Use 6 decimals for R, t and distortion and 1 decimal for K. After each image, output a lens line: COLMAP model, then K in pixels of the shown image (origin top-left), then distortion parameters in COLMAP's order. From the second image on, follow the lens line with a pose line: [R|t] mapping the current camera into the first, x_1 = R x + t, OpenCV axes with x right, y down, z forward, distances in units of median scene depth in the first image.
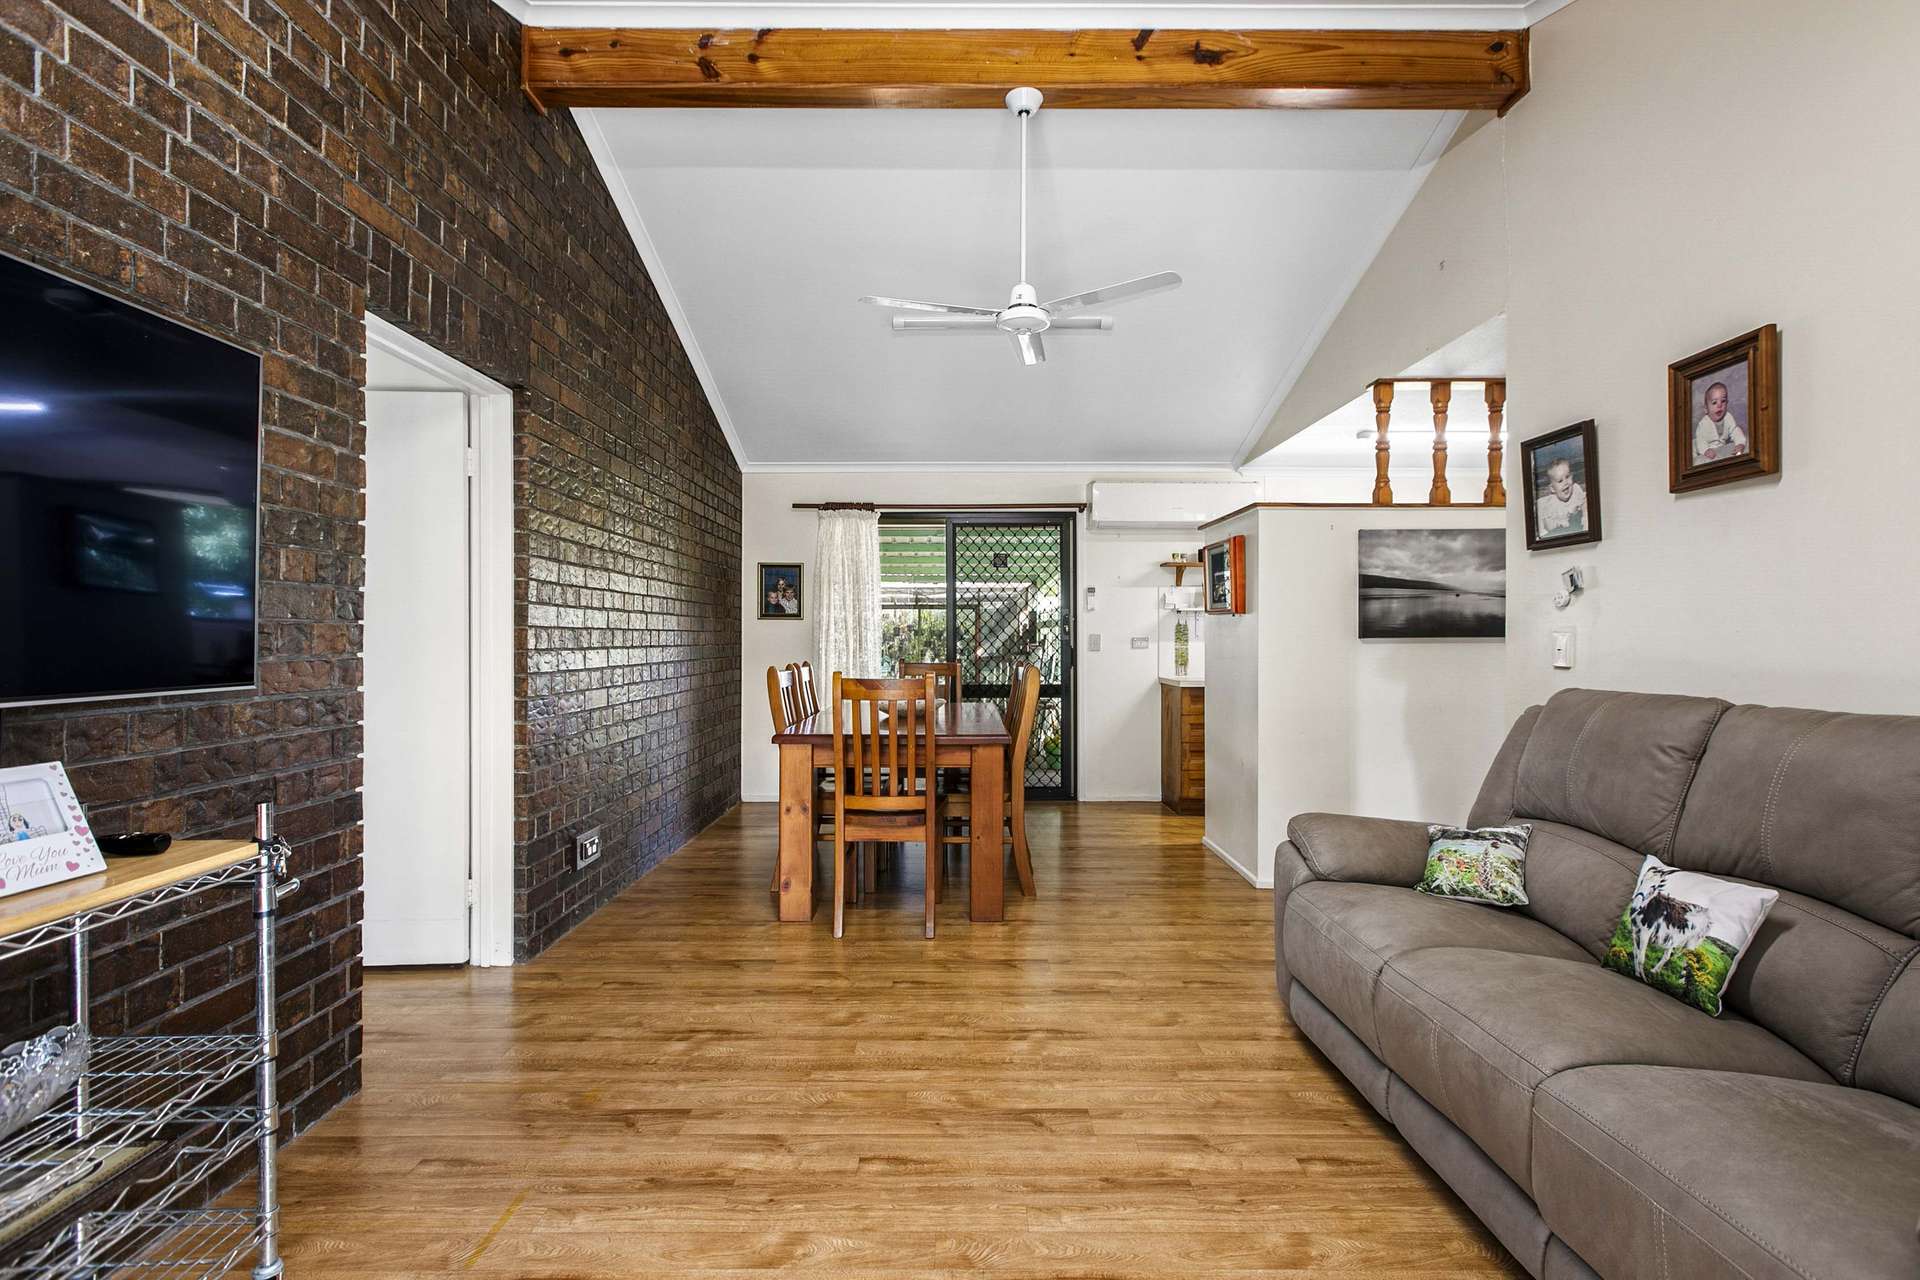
lens RADIAL K [[874.3, 0, 963.9], [0, 874.3, 632.0], [0, 0, 1]] dist [0.001177, 0.000098]
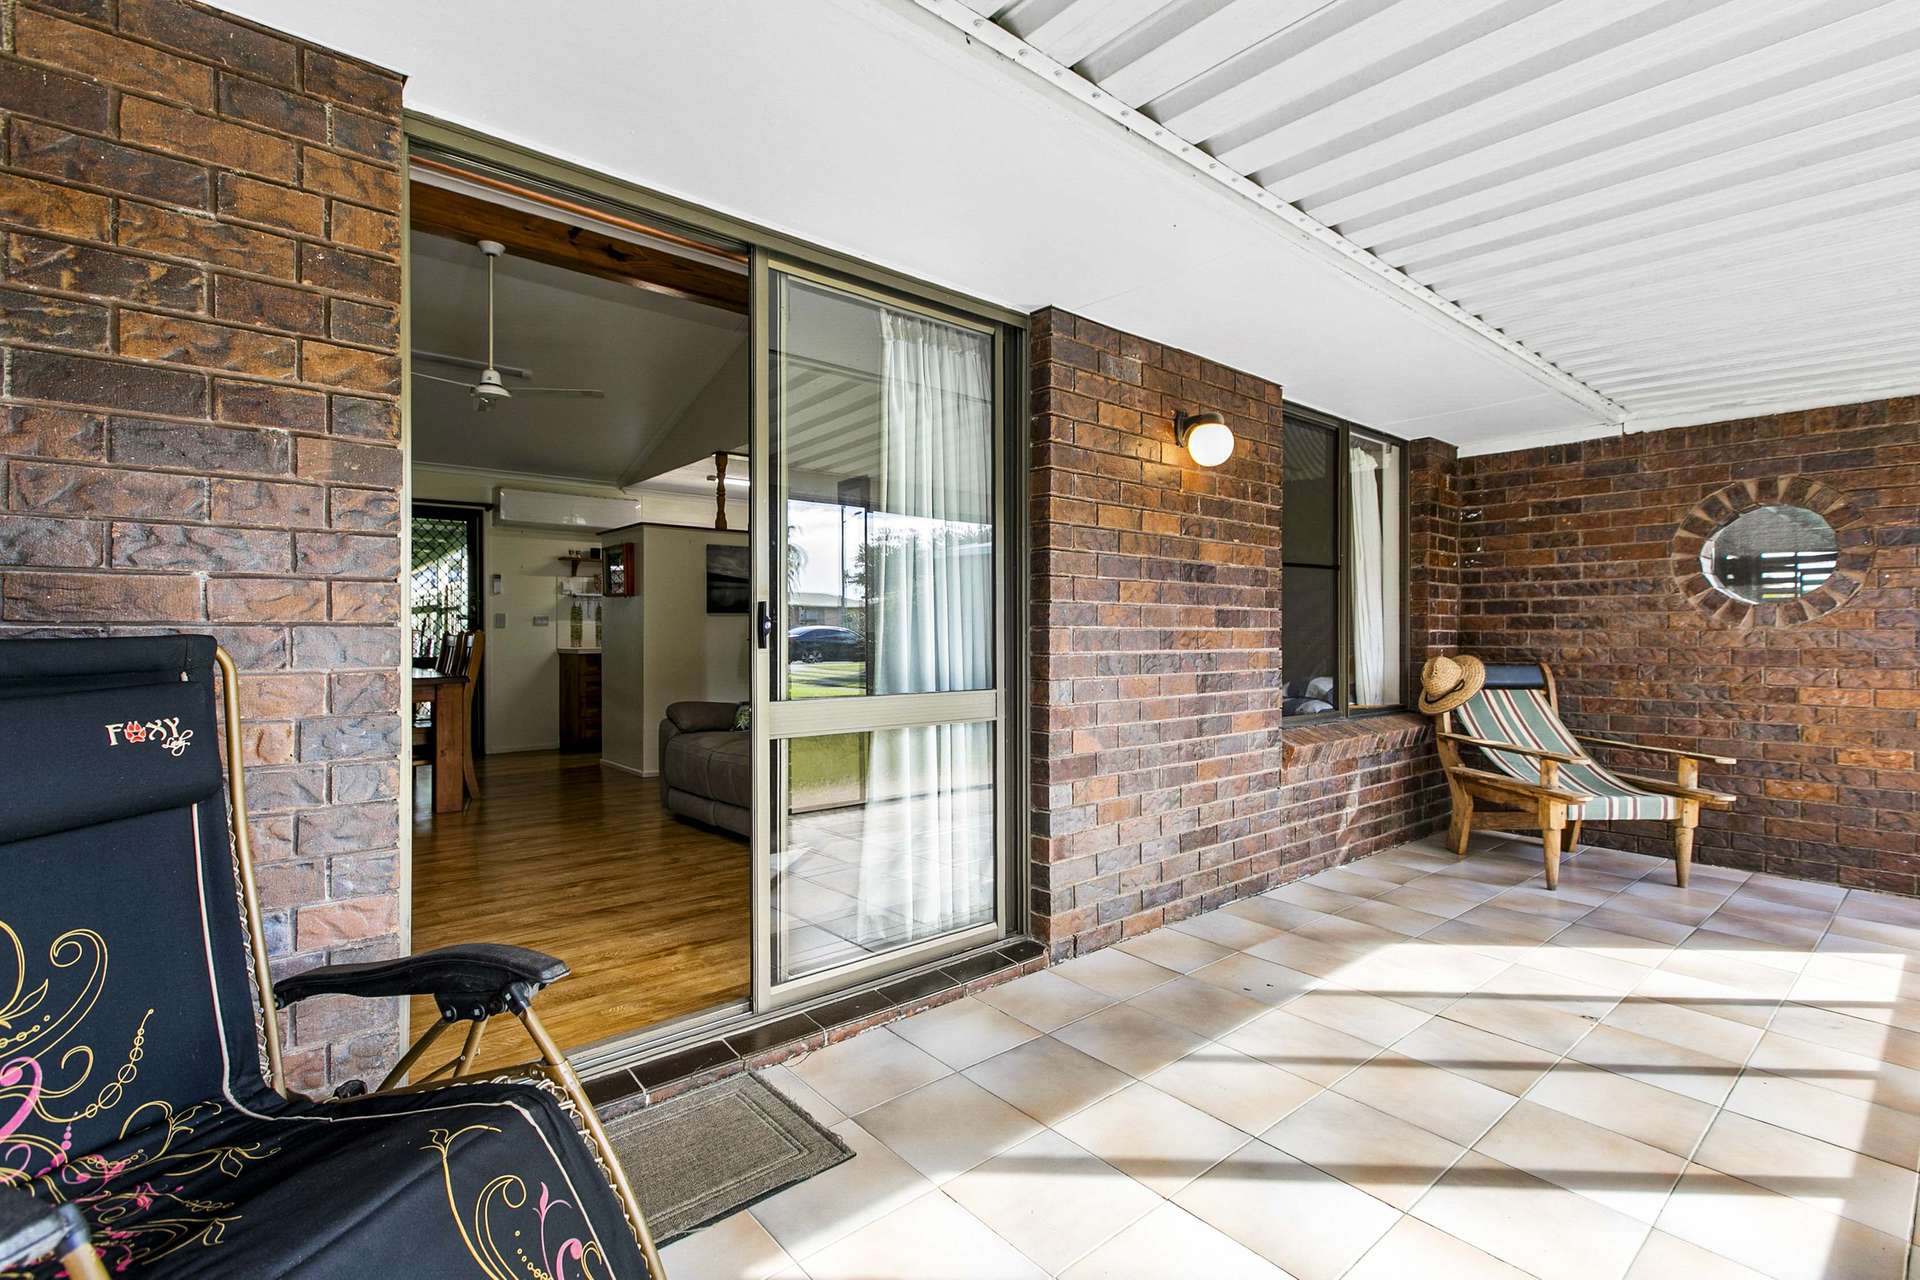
lens RADIAL K [[874.3, 0, 963.9], [0, 874.3, 632.0], [0, 0, 1]] dist [0.001177, 0.000098]
pose [[0.765484, -0.002635, 0.643449, -0.162249], [-0.000284, 0.999990, 0.004433, 0.026514], [-0.643454, -0.003576, 0.765476, -0.393124]]
